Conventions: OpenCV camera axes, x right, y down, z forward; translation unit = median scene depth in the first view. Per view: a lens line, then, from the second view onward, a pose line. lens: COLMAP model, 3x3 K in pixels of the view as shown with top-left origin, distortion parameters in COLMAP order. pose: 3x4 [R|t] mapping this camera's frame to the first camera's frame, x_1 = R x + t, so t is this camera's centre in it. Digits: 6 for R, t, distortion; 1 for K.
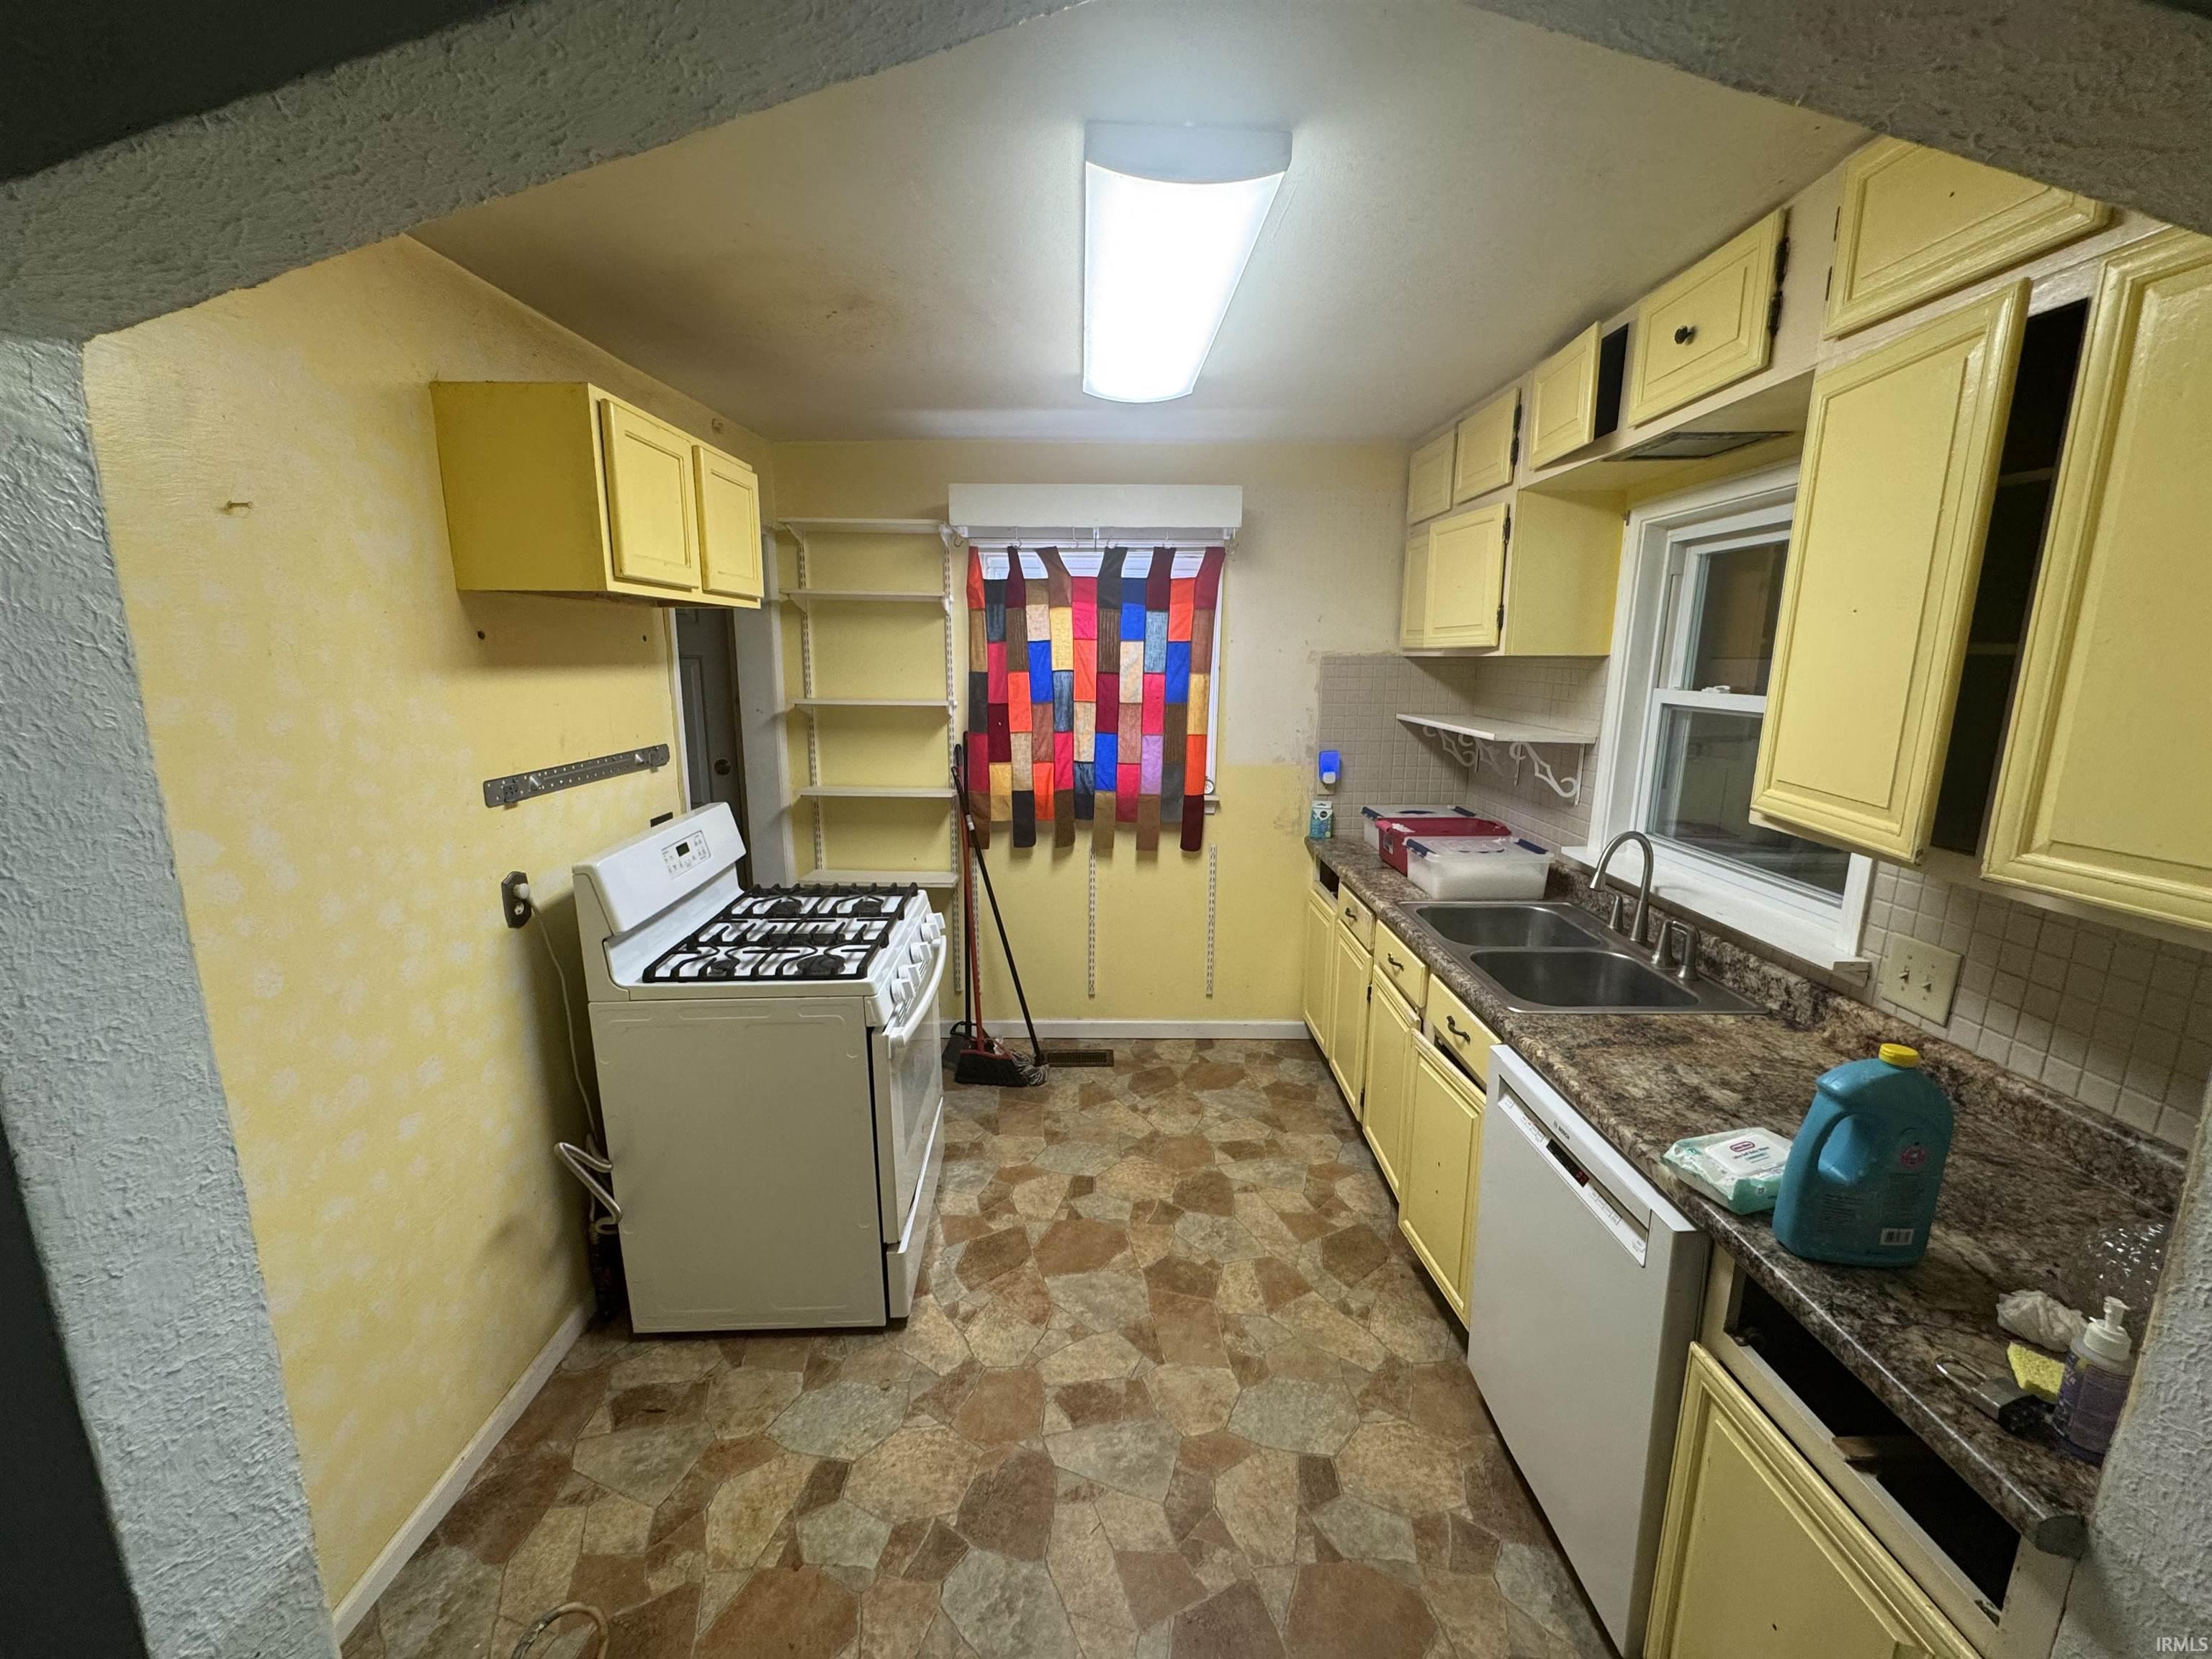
lens RADIAL K [[875.0, 0, 1097.4], [0, 875.0, 826.3], [0, 0, 1]] dist [-0.005236, 0.000978]
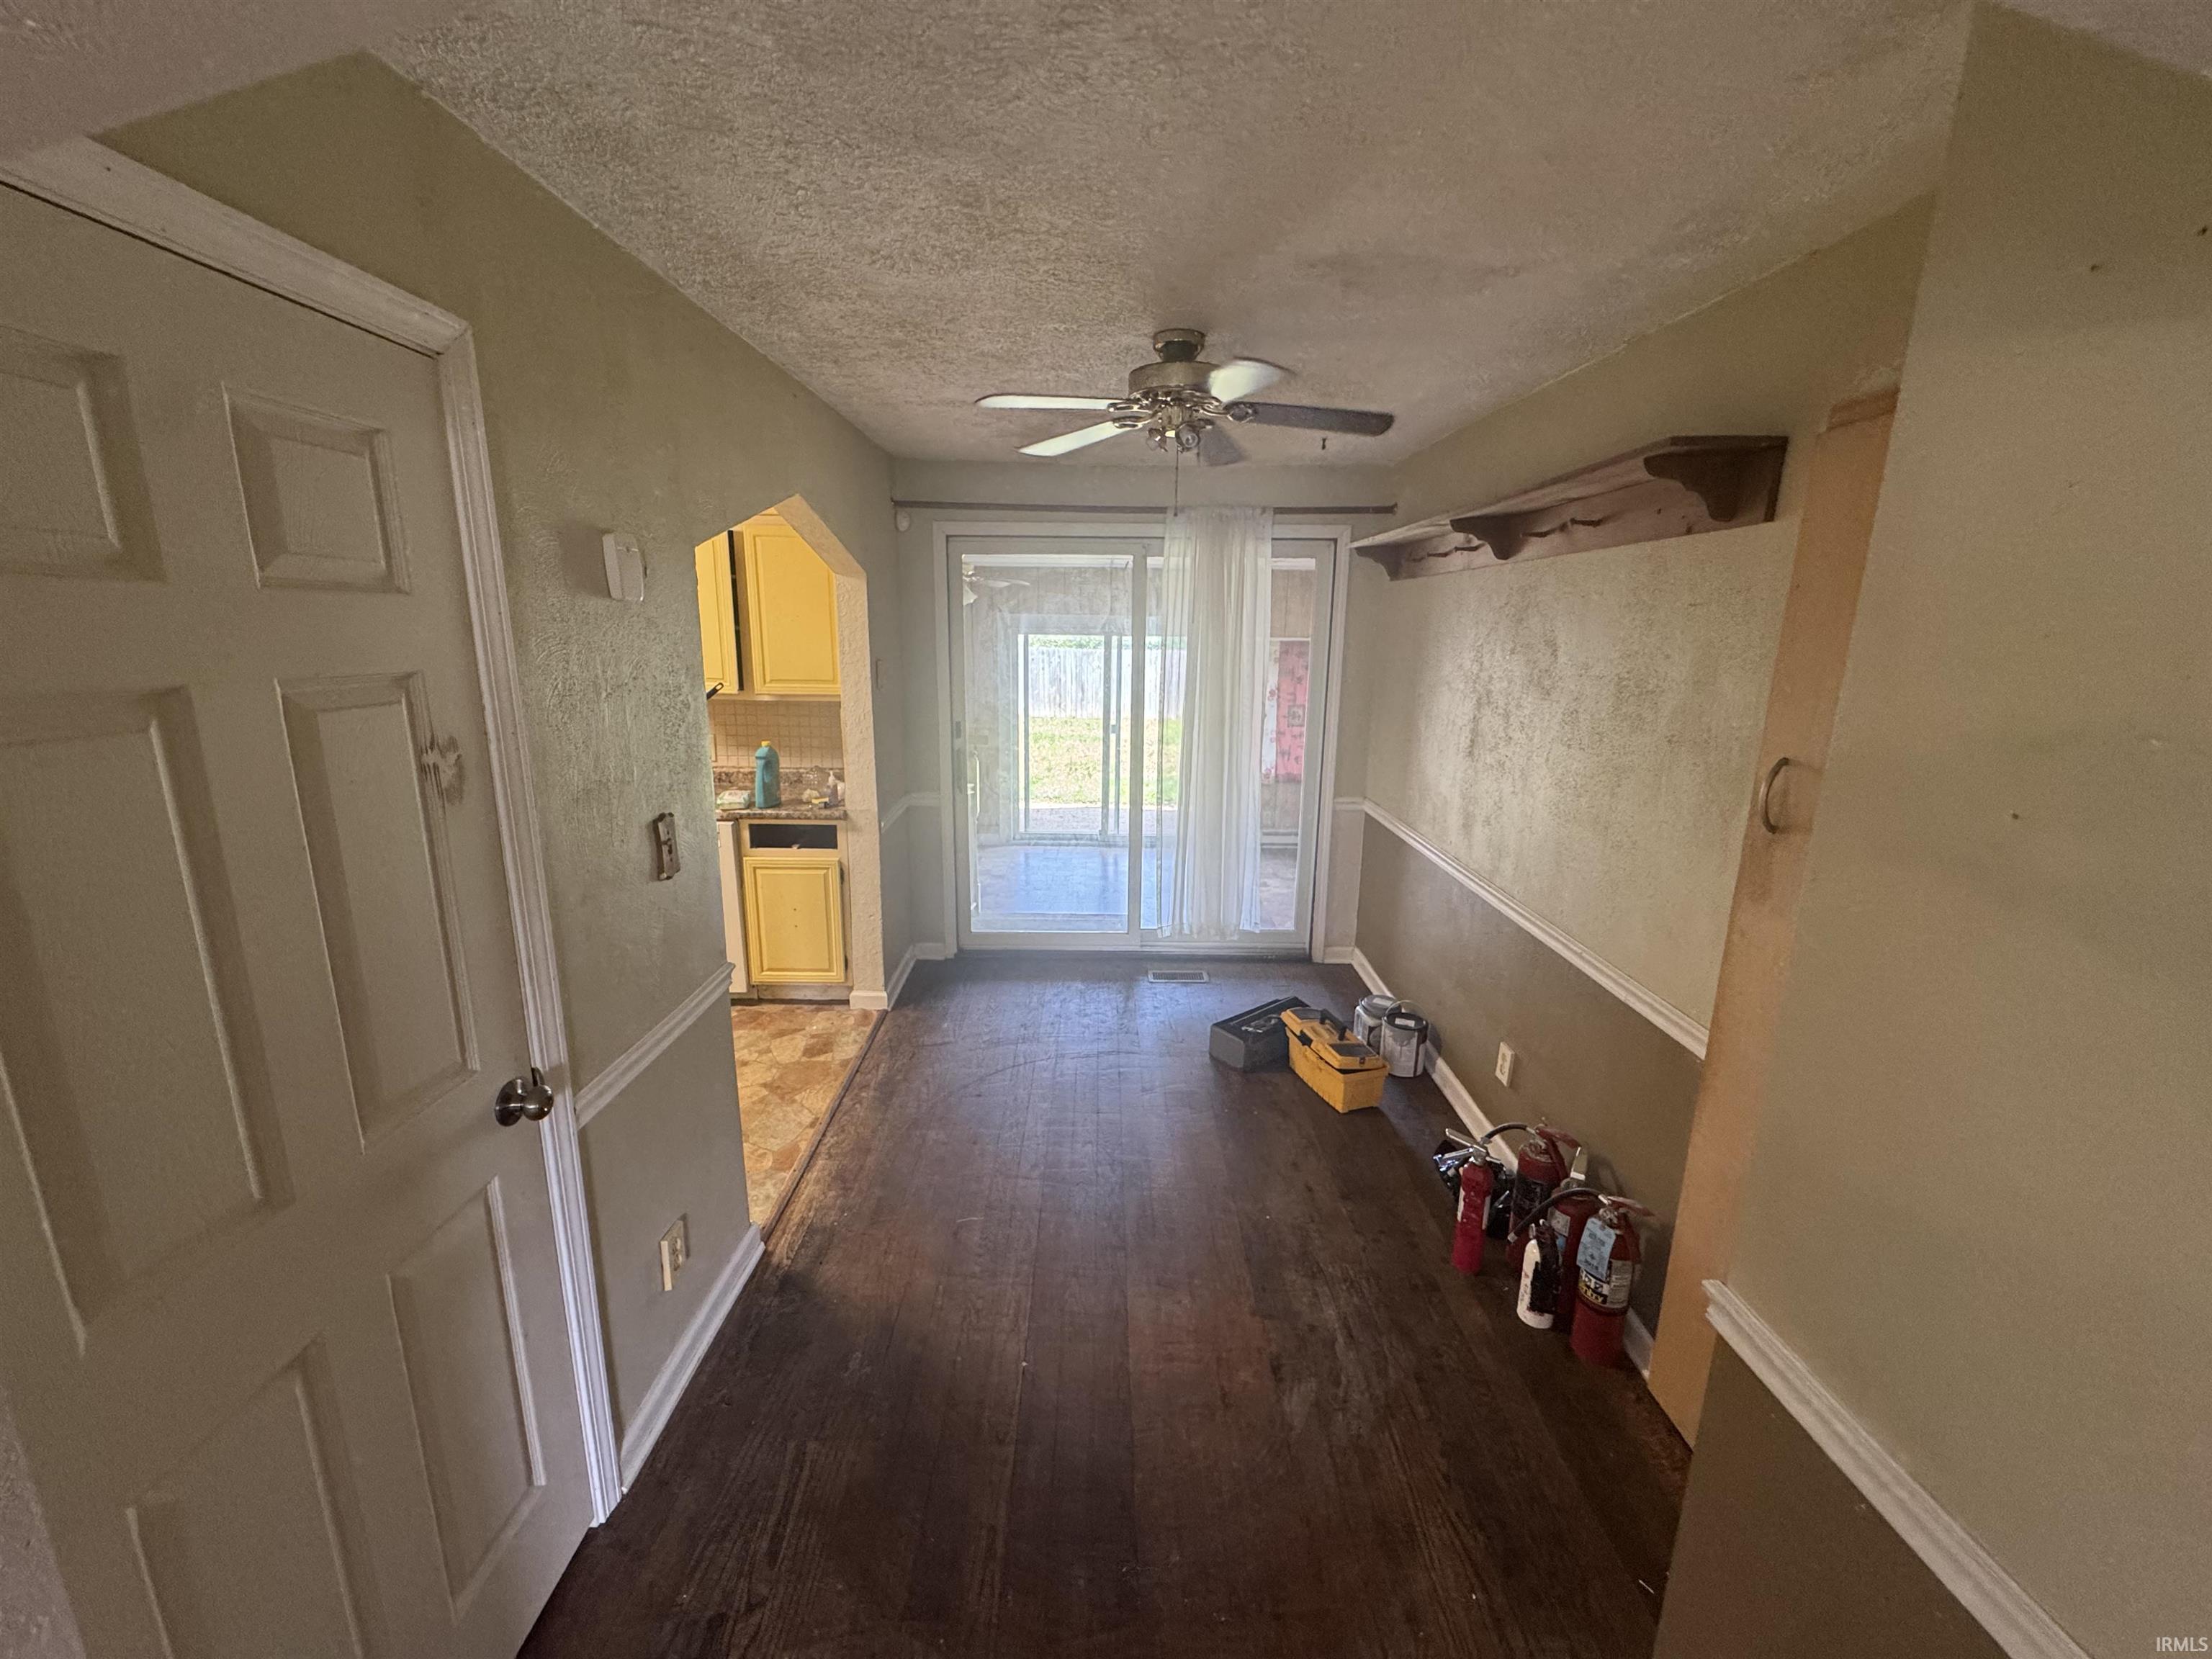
lens RADIAL K [[875.0, 0, 1101.3], [0, 875.0, 820.0], [0, 0, 1]] dist [-0.005236, 0.000978]
pose [[-0.006396, -0.221840, 0.975062, -1.642335], [0.185015, 0.957985, 0.219168, -0.085874], [-0.982715, 0.181803, 0.034916, 0.260157]]
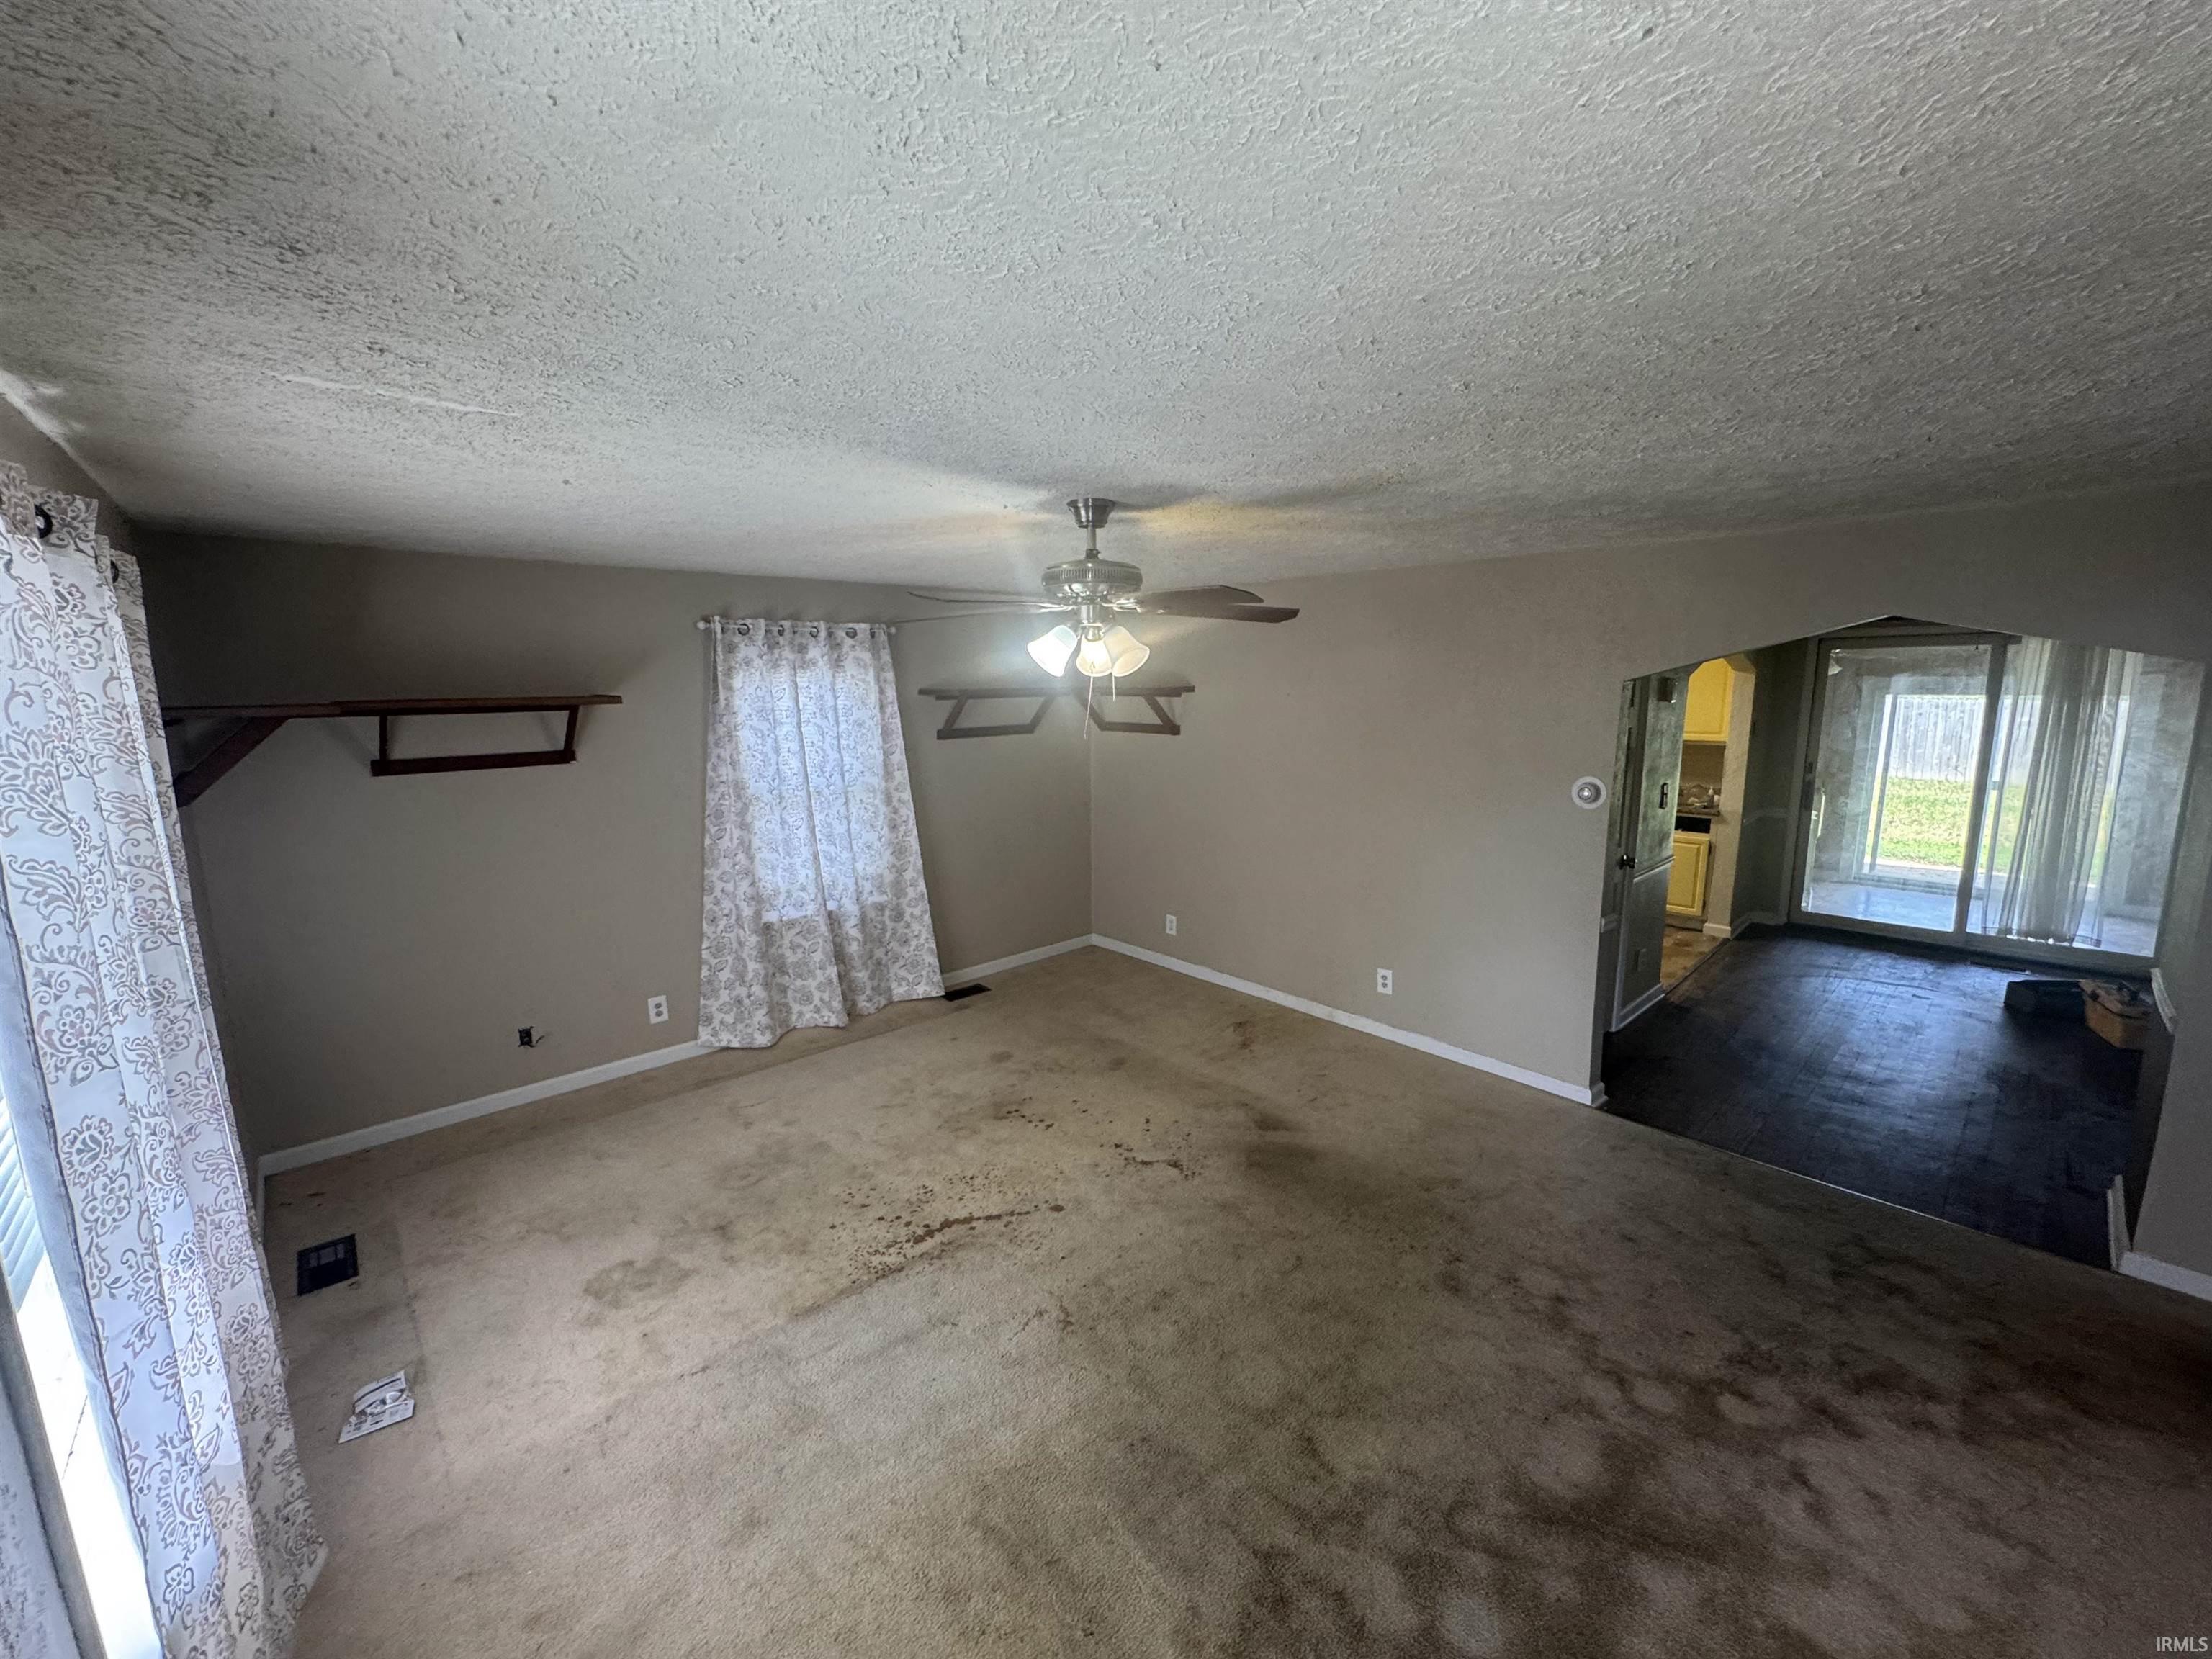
lens RADIAL K [[875.0, 0, 1102.2], [0, 875.0, 821.6], [0, 0, 1]] dist [-0.005236, 0.000978]
pose [[0.737771, -0.127273, 0.662944, -3.506395], [0.152342, 0.988122, 0.020165, -0.155478], [-0.657636, 0.086118, 0.748397, -0.020361]]
